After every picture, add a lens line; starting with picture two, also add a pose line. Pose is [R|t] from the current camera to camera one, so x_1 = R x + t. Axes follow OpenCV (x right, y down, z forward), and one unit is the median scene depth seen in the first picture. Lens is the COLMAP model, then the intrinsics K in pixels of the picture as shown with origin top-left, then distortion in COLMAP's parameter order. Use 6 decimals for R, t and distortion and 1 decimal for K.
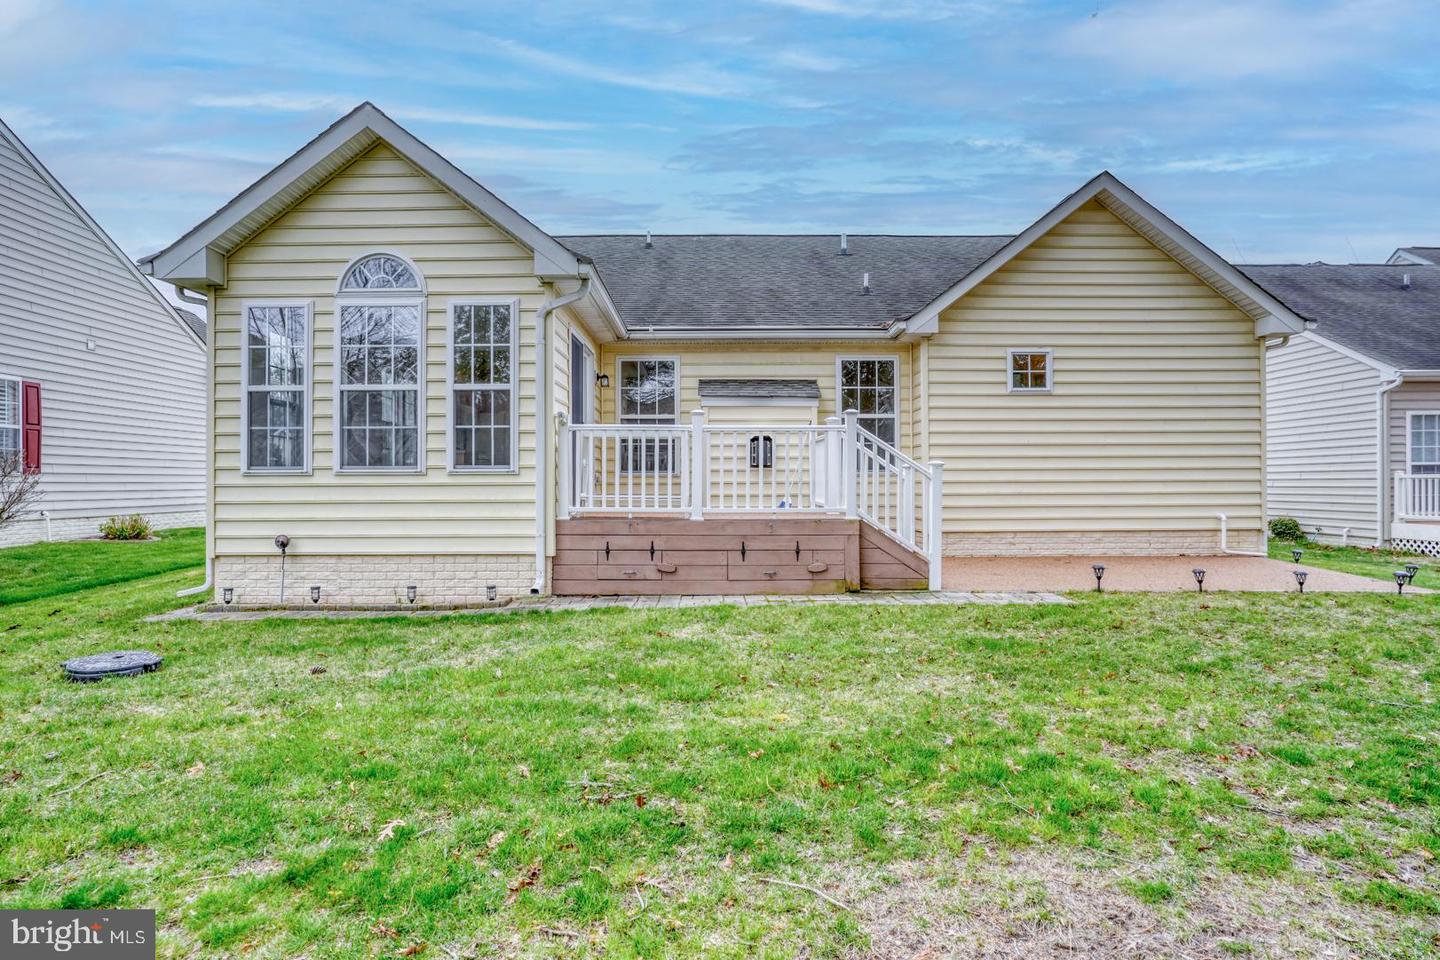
lens RADIAL K [[848.4, 0, 720.0], [0, 848.4, 480.0], [0, 0, 1]] dist [-0.056502, 0.000415]
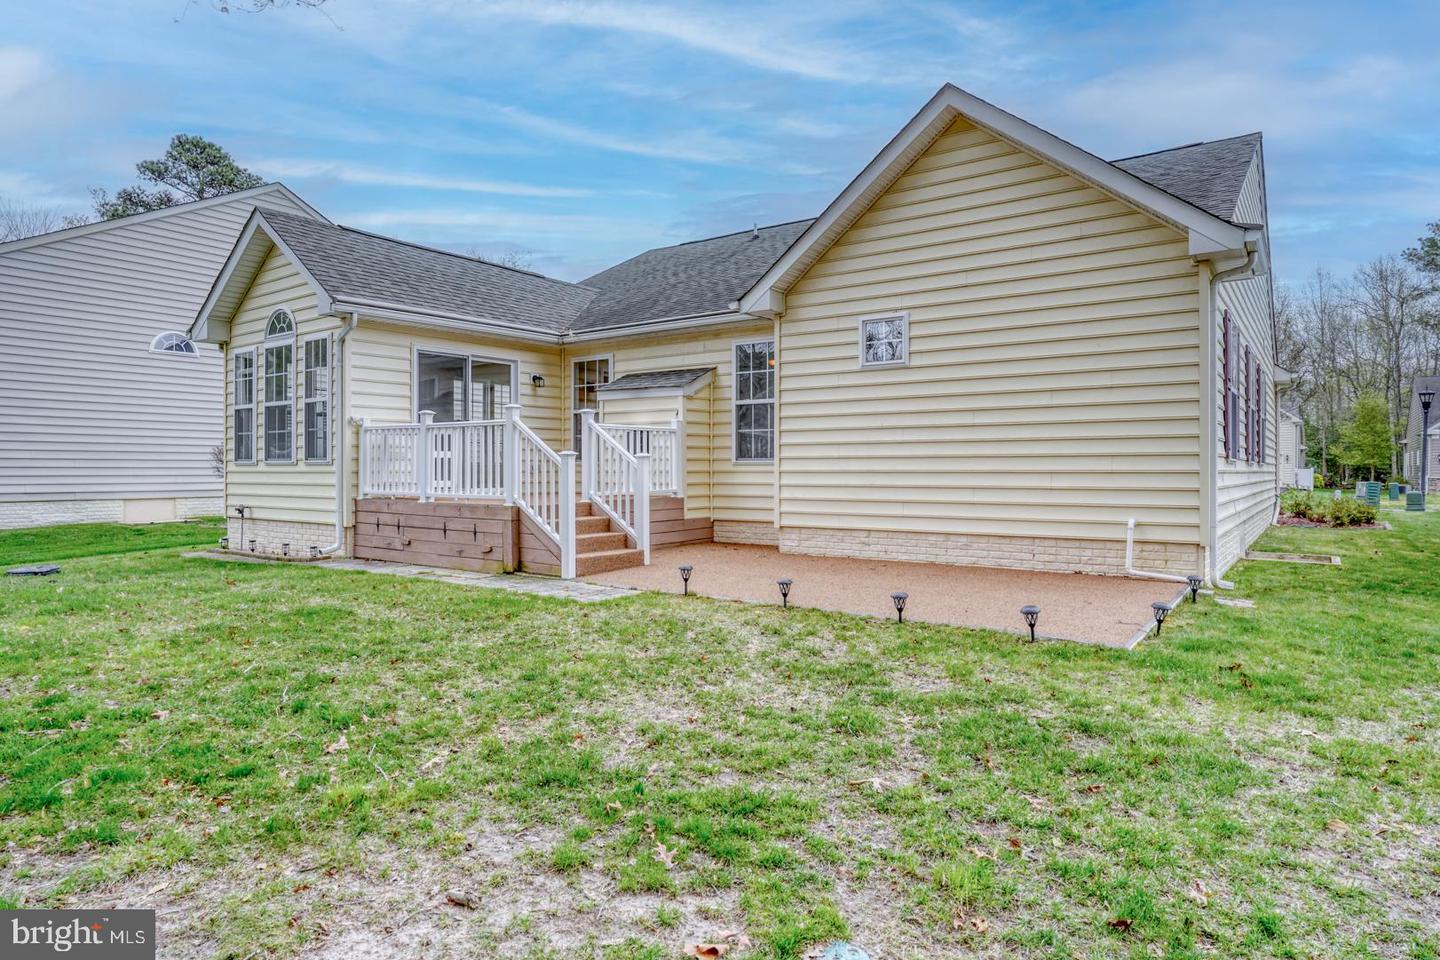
lens RADIAL K [[848.4, 0, 720.0], [0, 848.4, 480.0], [0, 0, 1]] dist [-0.056502, 0.000415]
pose [[0.806659, 0.010510, -0.590923, 0.745162], [-0.002998, 0.999902, 0.013691, -0.001149], [0.591009, -0.009272, 0.806612, 0.216911]]
